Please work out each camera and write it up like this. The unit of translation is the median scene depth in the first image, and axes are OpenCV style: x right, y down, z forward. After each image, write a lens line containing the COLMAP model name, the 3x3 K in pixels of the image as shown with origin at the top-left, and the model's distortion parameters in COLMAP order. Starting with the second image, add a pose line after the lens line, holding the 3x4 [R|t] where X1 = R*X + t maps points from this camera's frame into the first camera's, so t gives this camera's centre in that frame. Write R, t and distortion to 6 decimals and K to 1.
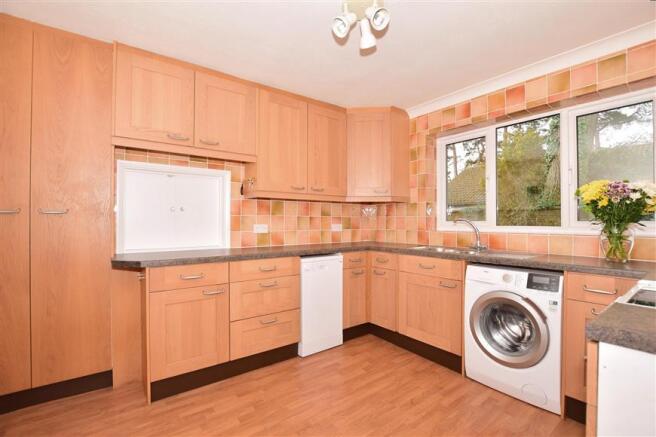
lens RADIAL K [[295.7, 0, 329.5], [0, 295.7, 220.0], [0, 0, 1]] dist [-0.033174, 0.000274]
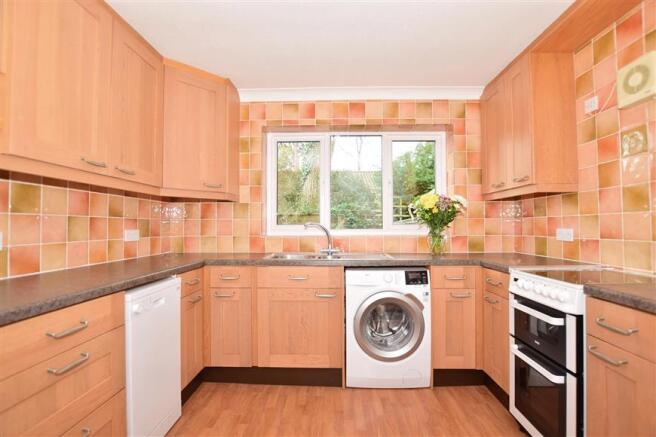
lens RADIAL K [[295.7, 0, 329.5], [0, 295.7, 220.0], [0, 0, 1]] dist [-0.033174, 0.000274]
pose [[0.621410, 0.012129, 0.783391, -0.254712], [-0.000701, 0.999888, -0.014926, 0.002556], [-0.783485, 0.008726, 0.621349, 0.347367]]
